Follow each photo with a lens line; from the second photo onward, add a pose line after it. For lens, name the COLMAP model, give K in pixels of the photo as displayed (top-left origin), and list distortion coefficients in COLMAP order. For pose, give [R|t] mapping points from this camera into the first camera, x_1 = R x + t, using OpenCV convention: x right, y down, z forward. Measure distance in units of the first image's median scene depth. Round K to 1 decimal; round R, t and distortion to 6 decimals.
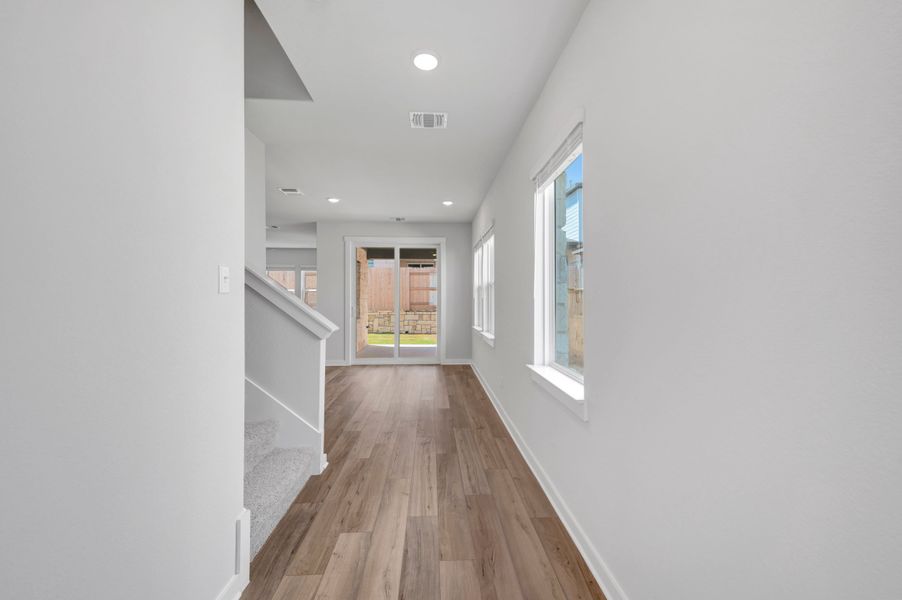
lens RADIAL K [[358.3, 0, 447.6], [0, 358.3, 294.7], [0, 0, 1]] dist [0.000080, 0.000099]
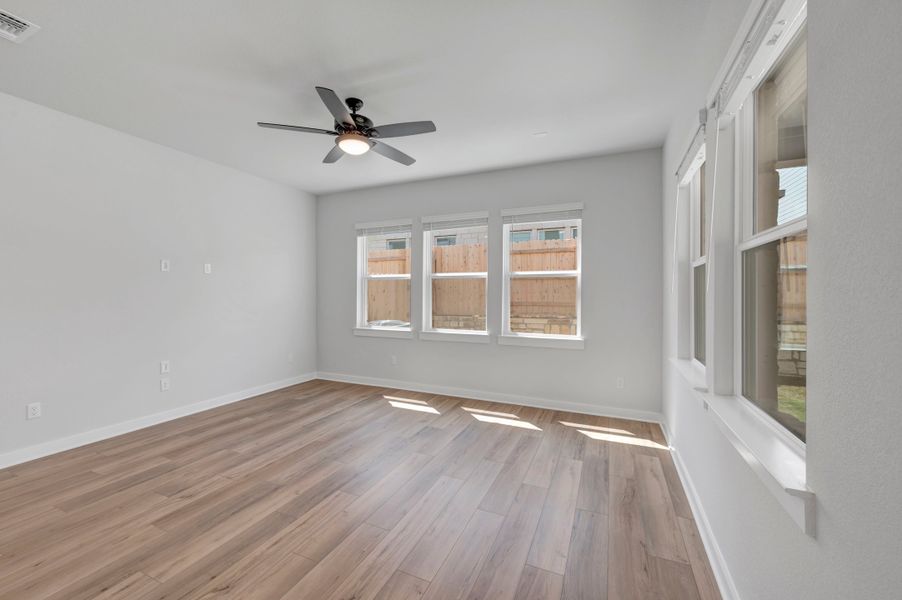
lens RADIAL K [[358.3, 0, 451.6], [0, 358.3, 292.5], [0, 0, 1]] dist [0.000080, 0.000099]
pose [[0.892081, 0.000223, -0.451875, -0.299152], [0.003052, 0.999974, 0.006519, 0.006514], [0.451865, -0.007194, 0.892057, 0.667136]]
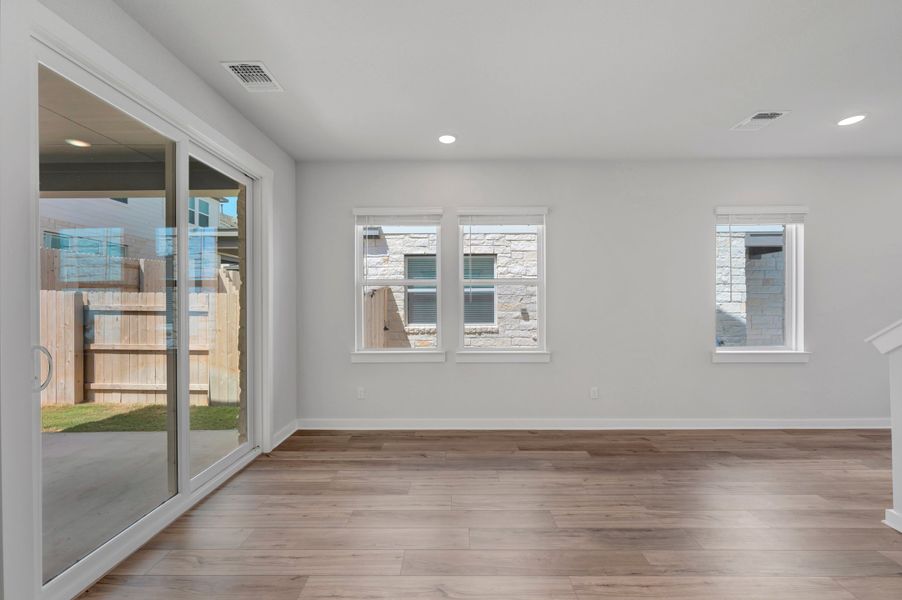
lens RADIAL K [[358.3, 0, 452.4], [0, 358.3, 307.2], [0, 0, 1]] dist [0.000080, 0.000099]
pose [[0.051612, -0.006046, 0.998649, -0.318596], [-0.009223, 0.999936, 0.006531, 0.006726], [-0.998625, -0.009548, 0.051553, 0.527281]]
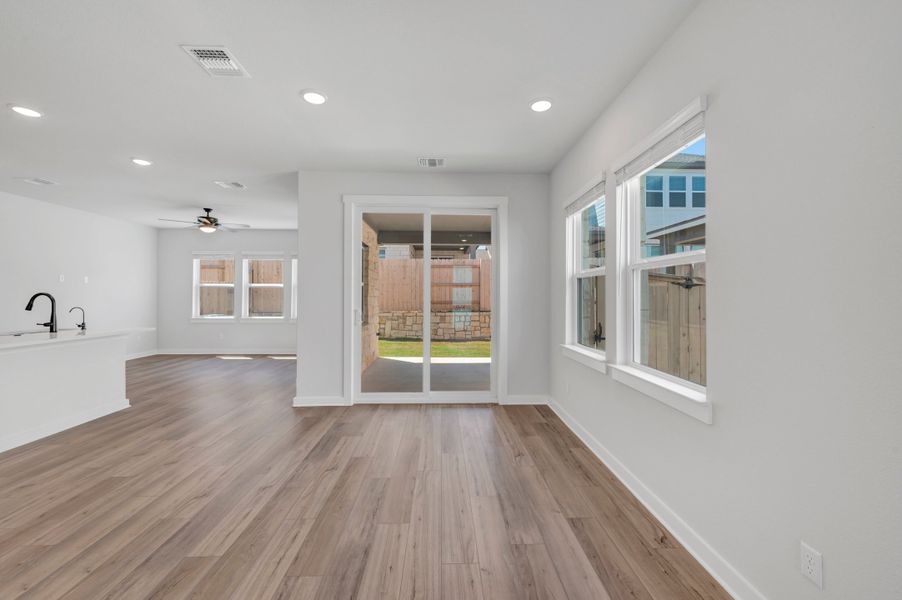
lens RADIAL K [[358.3, 0, 451.9], [0, 358.3, 294.9], [0, 0, 1]] dist [0.000080, 0.000099]
pose [[0.999917, 0.001820, -0.012766, -0.065706], [-0.001745, 0.999981, 0.005943, 0.003156], [0.012777, -0.005920, 0.999901, 0.273580]]
